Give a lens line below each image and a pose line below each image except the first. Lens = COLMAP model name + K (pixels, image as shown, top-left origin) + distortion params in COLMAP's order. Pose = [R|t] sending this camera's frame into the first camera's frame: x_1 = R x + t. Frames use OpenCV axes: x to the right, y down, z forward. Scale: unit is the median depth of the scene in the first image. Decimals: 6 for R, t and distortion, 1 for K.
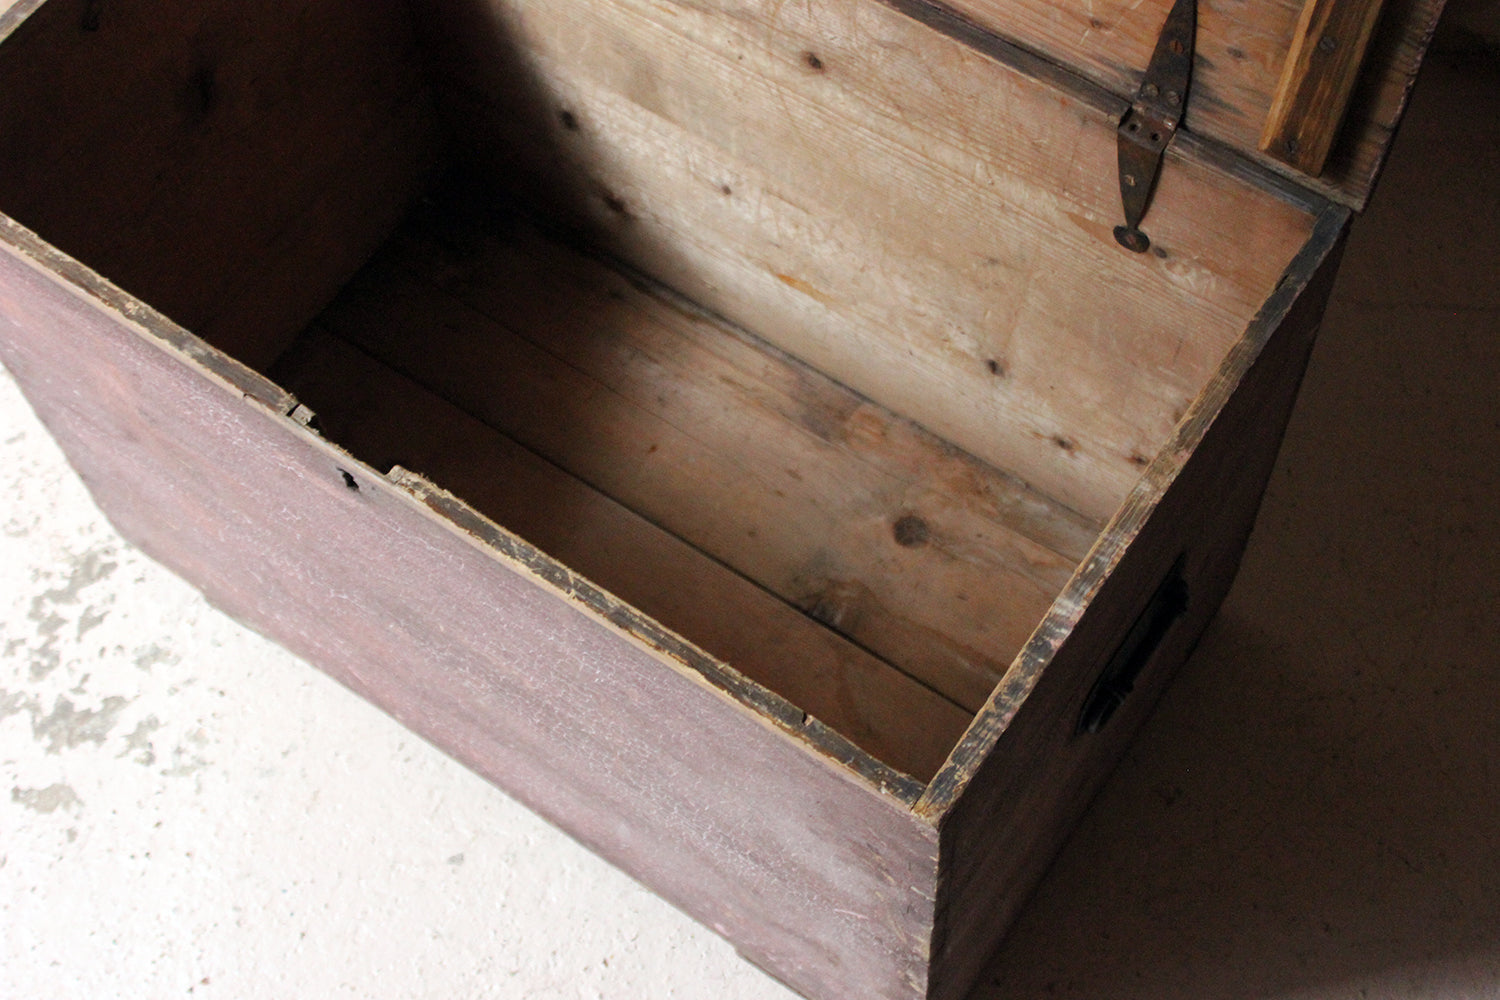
lens RADIAL K [[2137.1, 0, 752.0], [0, 2137.1, 497.3], [0, 0, 1]] dist [-0.011996, 0.020483]
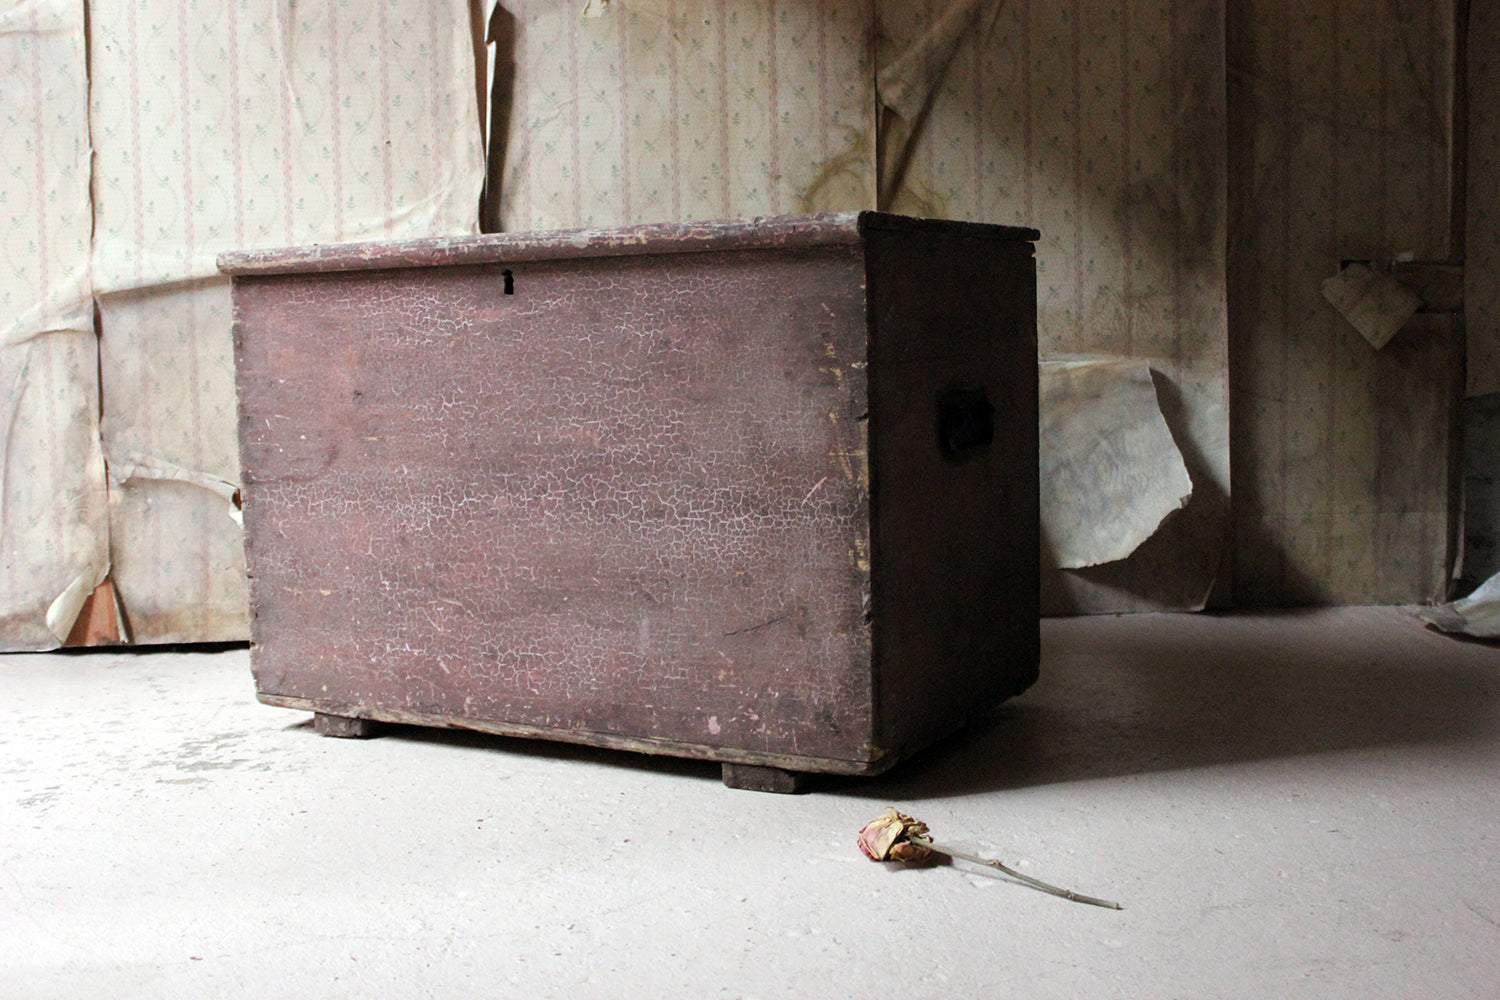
lens RADIAL K [[1712.3, 0, 785.7], [0, 1712.3, 498.2], [0, 0, 1]] dist [-0.122227, 0.181393]
pose [[0.992847, 0.016966, 0.118180, -0.089889], [0.088567, 0.559133, -0.824334, 0.918708], [-0.080063, 0.828904, 0.553631, 0.255298]]
